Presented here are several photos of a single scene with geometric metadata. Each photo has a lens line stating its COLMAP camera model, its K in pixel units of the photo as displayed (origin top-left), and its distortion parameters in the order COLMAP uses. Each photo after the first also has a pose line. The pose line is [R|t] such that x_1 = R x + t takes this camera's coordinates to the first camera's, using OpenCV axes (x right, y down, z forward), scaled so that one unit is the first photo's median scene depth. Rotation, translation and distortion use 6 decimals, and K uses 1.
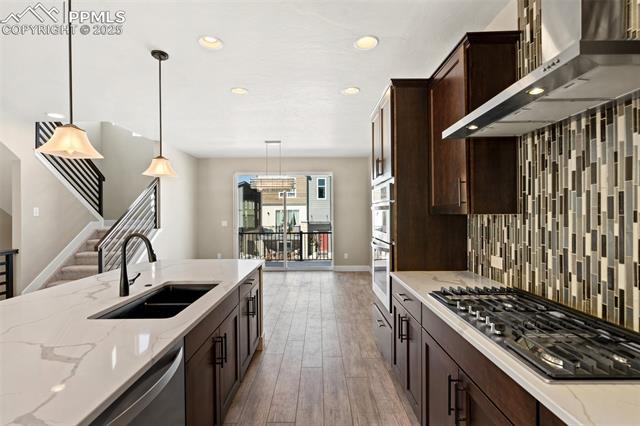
lens RADIAL K [[298.0, 0, 314.5], [0, 298.0, 214.8], [0, 0, 1]] dist [-0.001265, 0.001756]
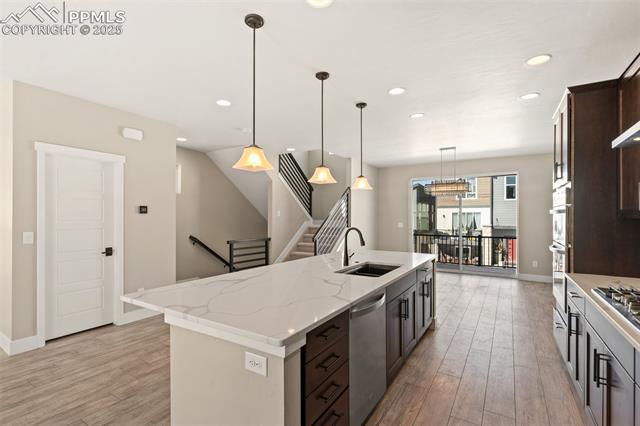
lens RADIAL K [[298.0, 0, 317.8], [0, 298.0, 216.4], [0, 0, 1]] dist [-0.001265, 0.001756]
pose [[0.849870, 0.007685, -0.526936, 0.067072], [-0.009196, 0.999958, -0.000249, 0.002204], [0.526912, 0.005058, 0.849905, -0.346979]]
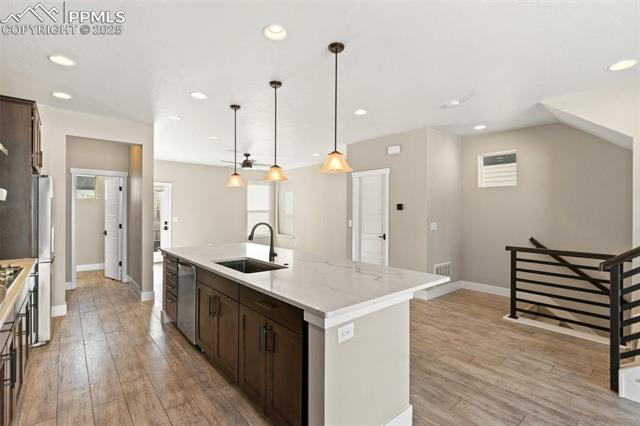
lens RADIAL K [[298.0, 0, 316.0], [0, 298.0, 211.3], [0, 0, 1]] dist [-0.001265, 0.001756]
pose [[-0.757199, 0.003078, -0.653177, 0.176893], [-0.000312, 0.999987, 0.005073, -0.006381], [0.653184, 0.004045, -0.757188, 1.770476]]
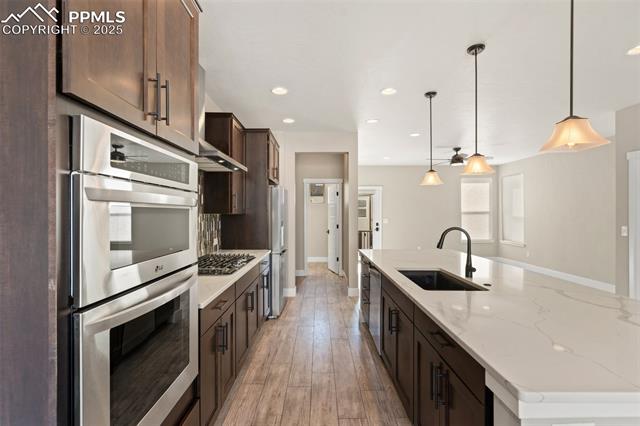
lens RADIAL K [[298.0, 0, 318.3], [0, 298.0, 212.4], [0, 0, 1]] dist [-0.001265, 0.001756]
pose [[-0.999918, 0.006495, -0.011005, 0.007897], [0.006489, 0.999979, 0.000625, -0.005862], [0.011009, 0.000554, -0.999939, 1.671562]]
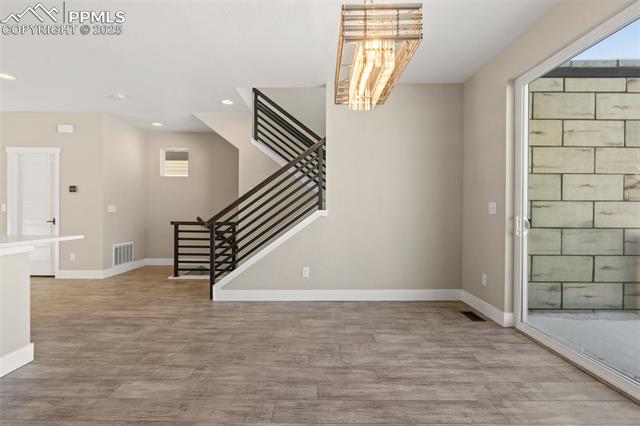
lens RADIAL K [[298.0, 0, 315.4], [0, 298.0, 210.4], [0, 0, 1]] dist [-0.001265, 0.001756]
pose [[0.001390, 0.007808, -0.999969, 0.390589], [-0.004987, 0.999957, 0.007801, 0.094635], [0.999987, 0.004976, 0.001429, 2.216074]]
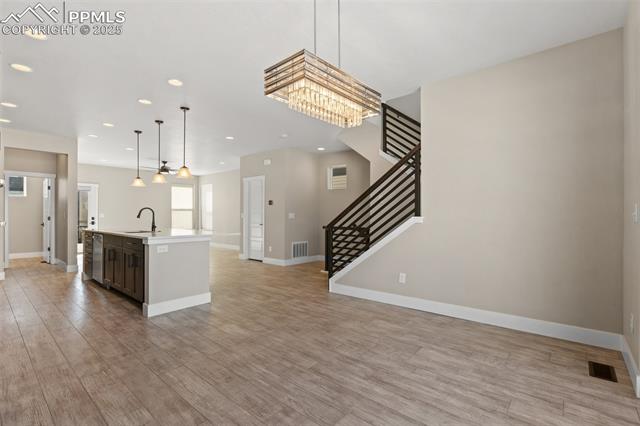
lens RADIAL K [[298.0, 0, 315.0], [0, 298.0, 214.6], [0, 0, 1]] dist [-0.001265, 0.001756]
pose [[-0.650128, 0.001555, -0.759823, 0.333848], [0.001252, 0.999999, 0.000976, 0.091343], [0.759824, -0.000317, -0.650129, 2.848404]]
